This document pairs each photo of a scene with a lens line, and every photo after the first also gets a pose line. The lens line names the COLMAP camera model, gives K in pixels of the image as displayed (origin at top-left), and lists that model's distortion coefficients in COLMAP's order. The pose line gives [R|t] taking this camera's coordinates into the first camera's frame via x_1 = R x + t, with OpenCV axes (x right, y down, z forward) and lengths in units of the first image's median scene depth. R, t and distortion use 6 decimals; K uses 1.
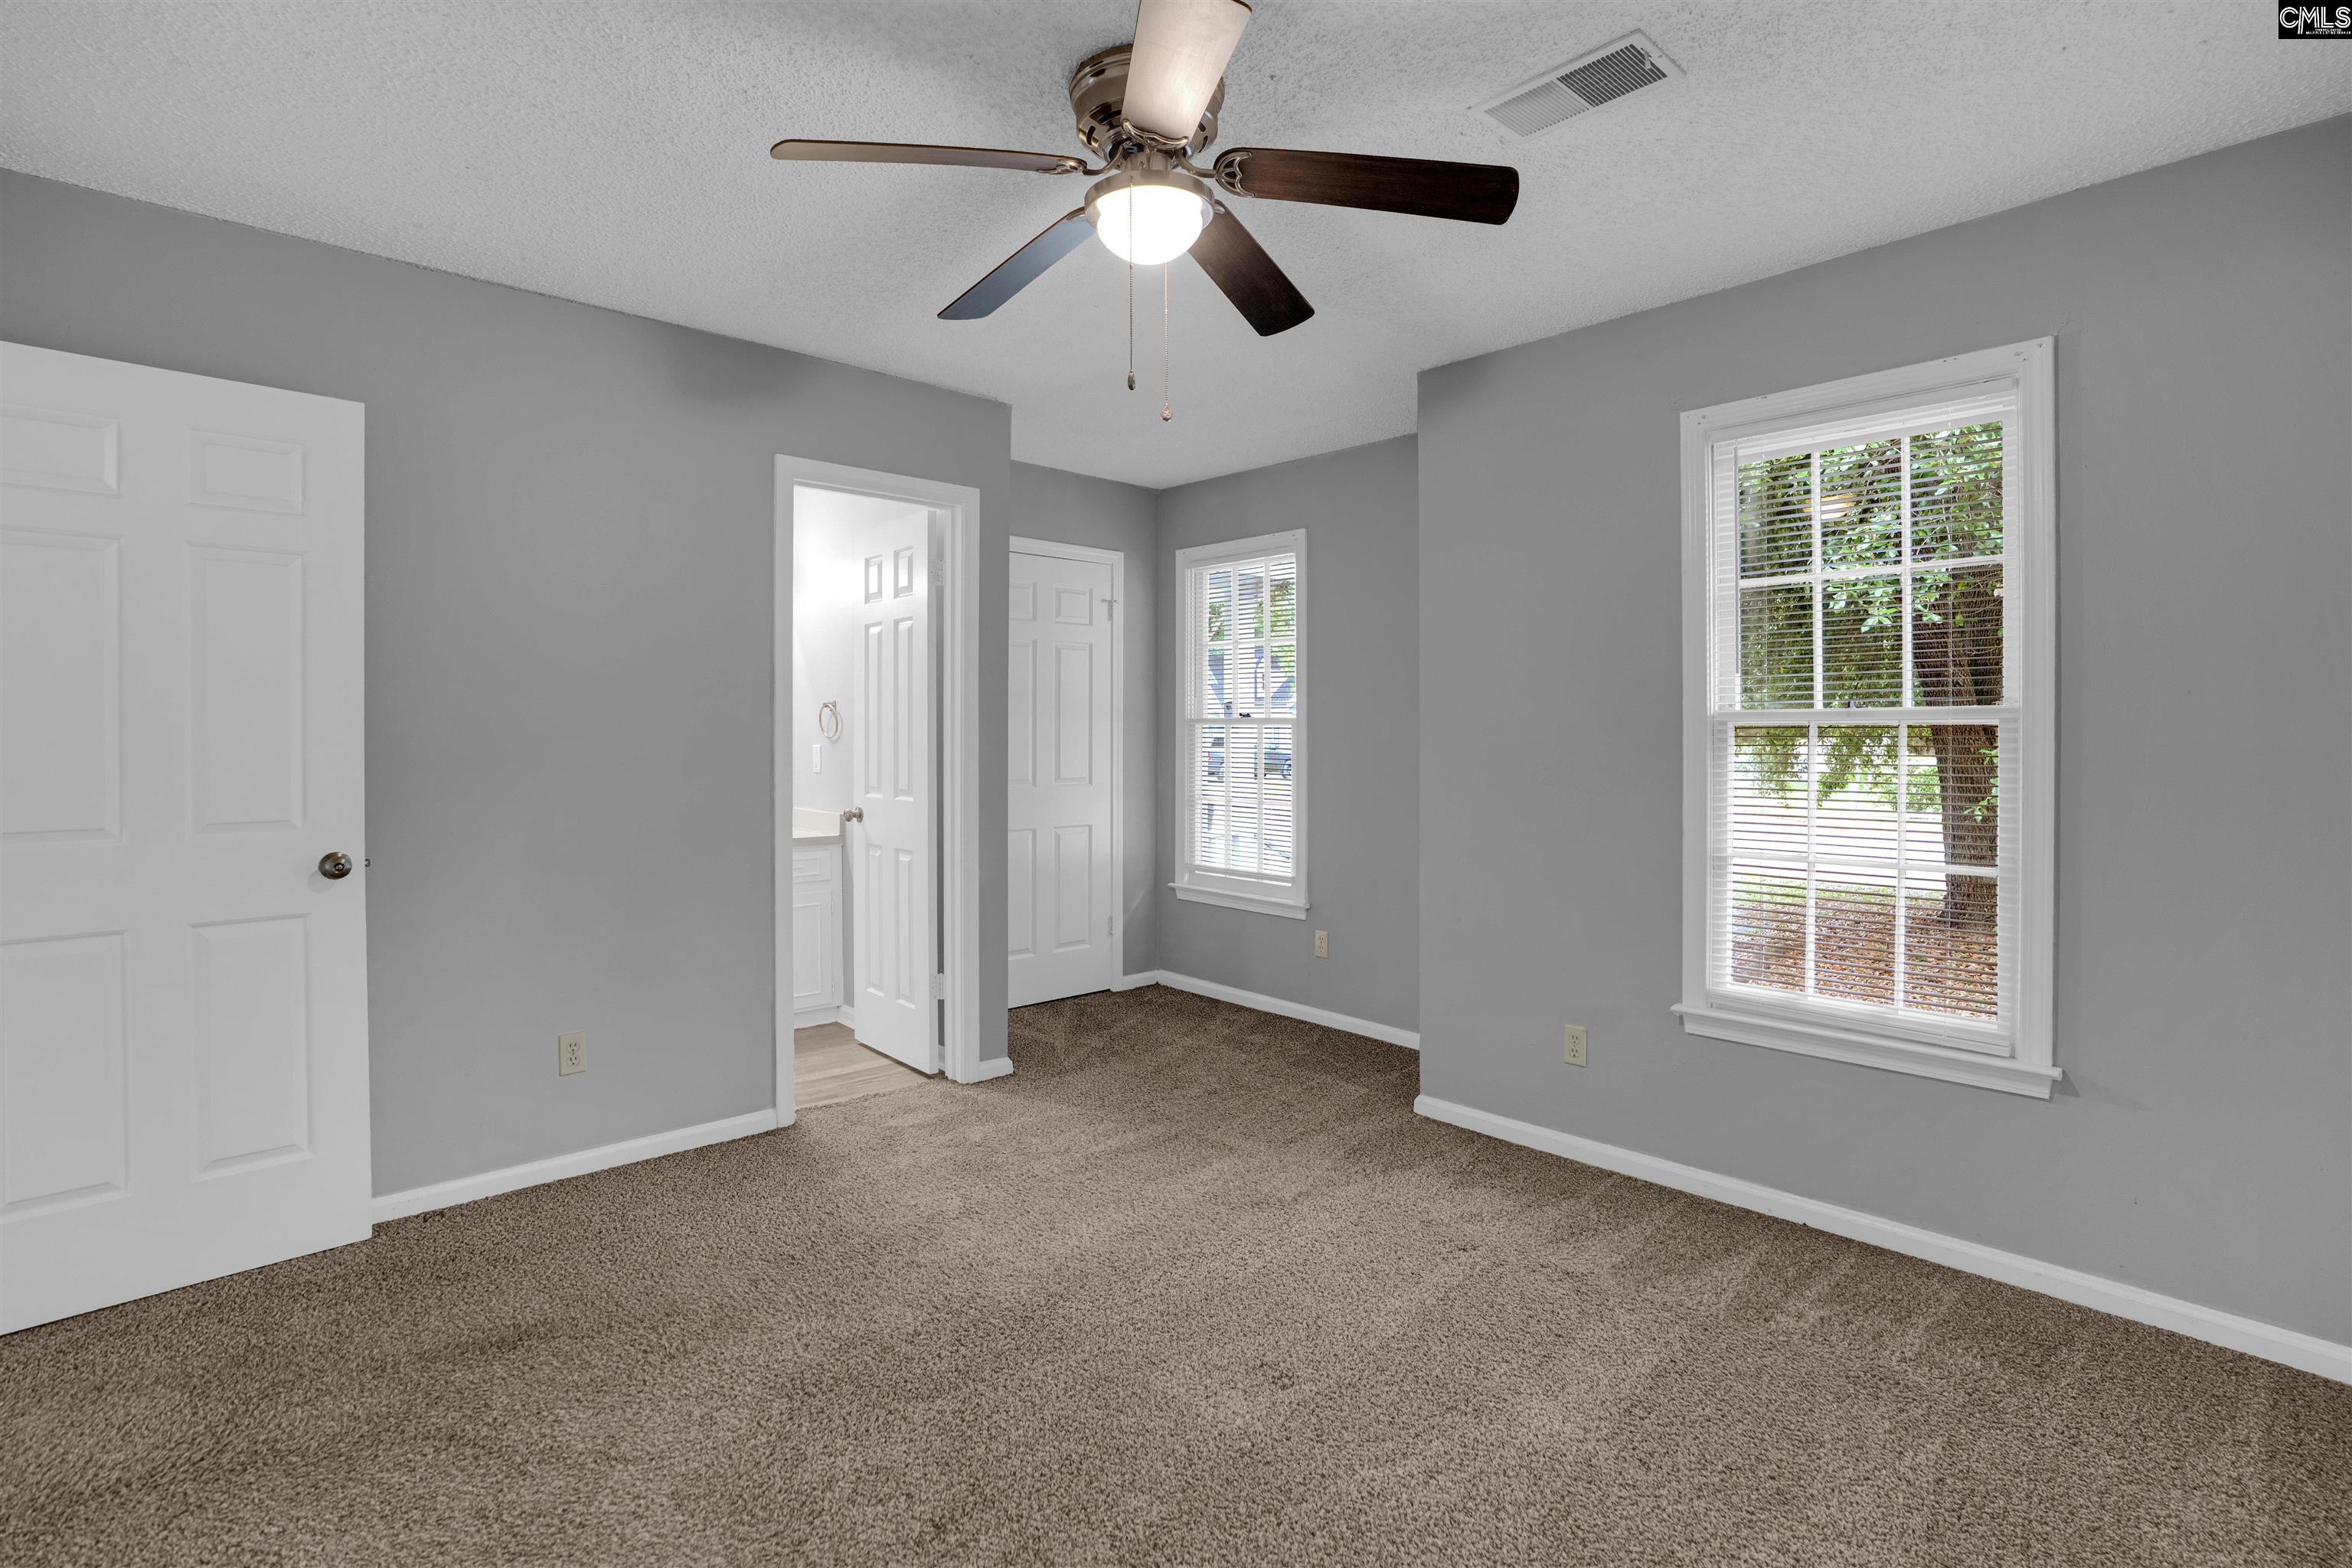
lens RADIAL K [[1095.0, 0, 1181.7], [0, 1095.0, 787.3], [0, 0, 1]] dist [-0.063314, 0.023912]
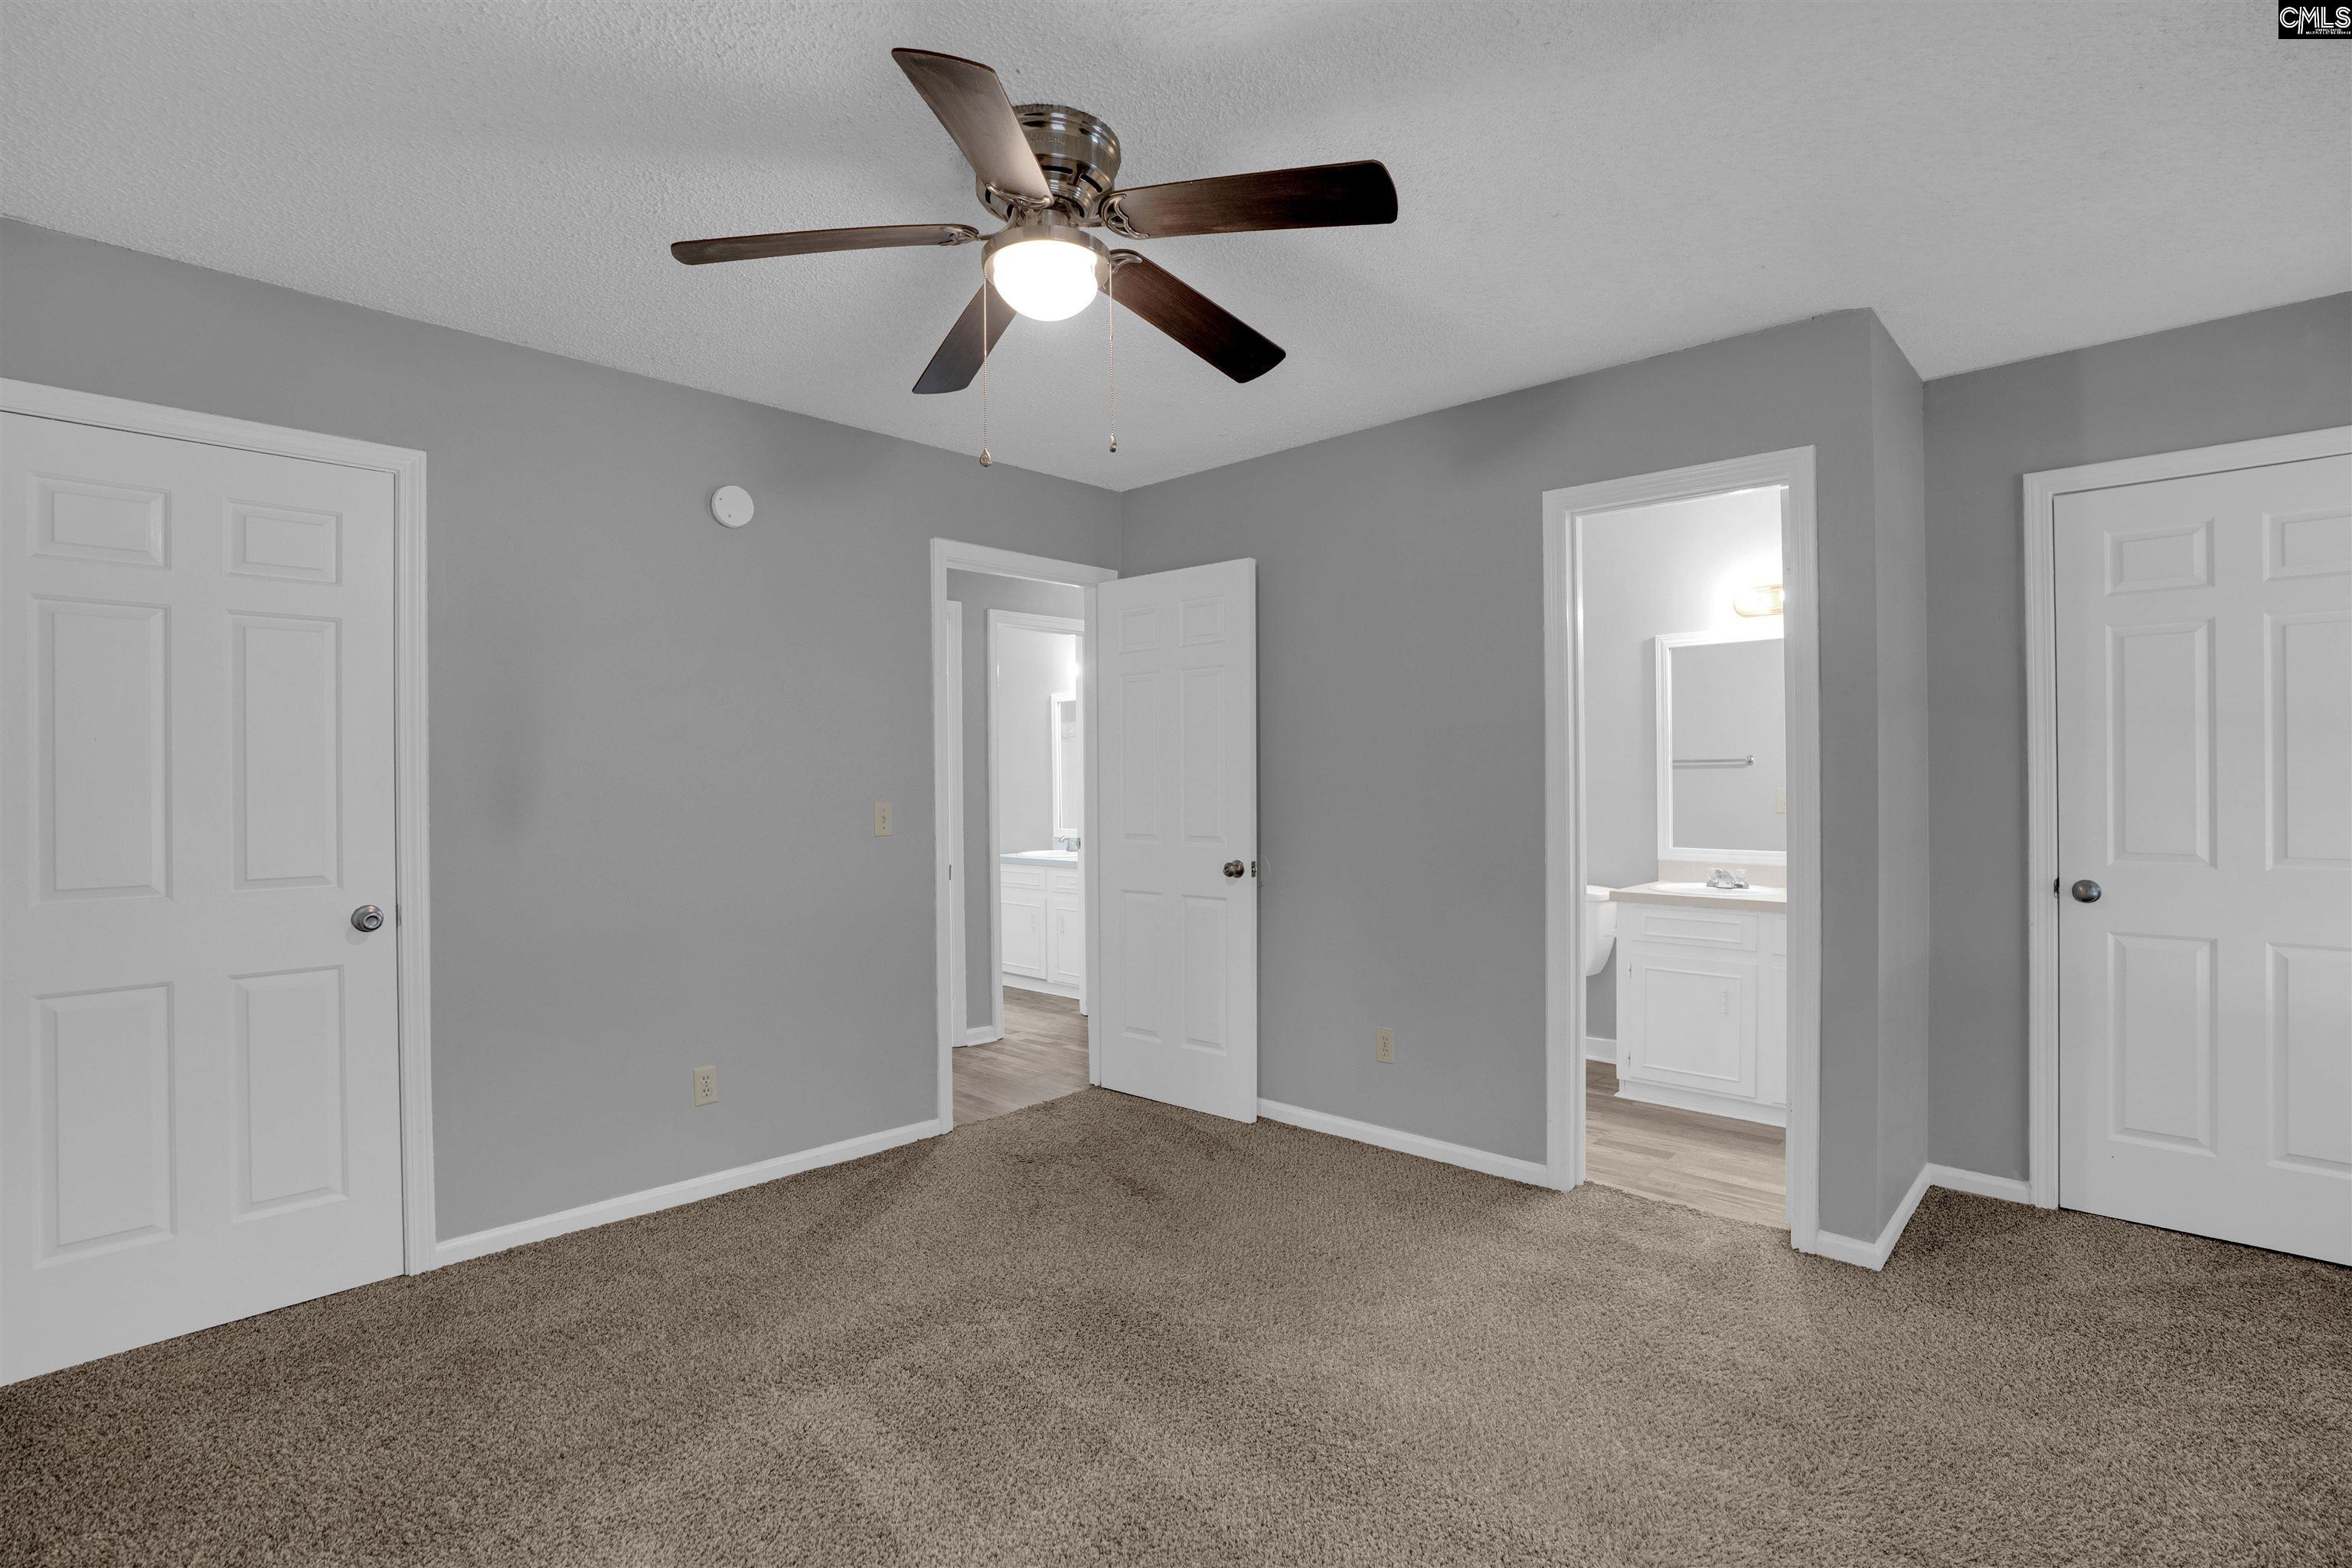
lens RADIAL K [[1095.0, 0, 1181.7], [0, 1095.0, 787.3], [0, 0, 1]] dist [-0.063314, 0.023912]
pose [[0.084477, 0.001879, -0.996424, 0.609604], [-0.043844, 0.999037, -0.001833, -0.026534], [0.995460, 0.043842, 0.084478, 0.637763]]
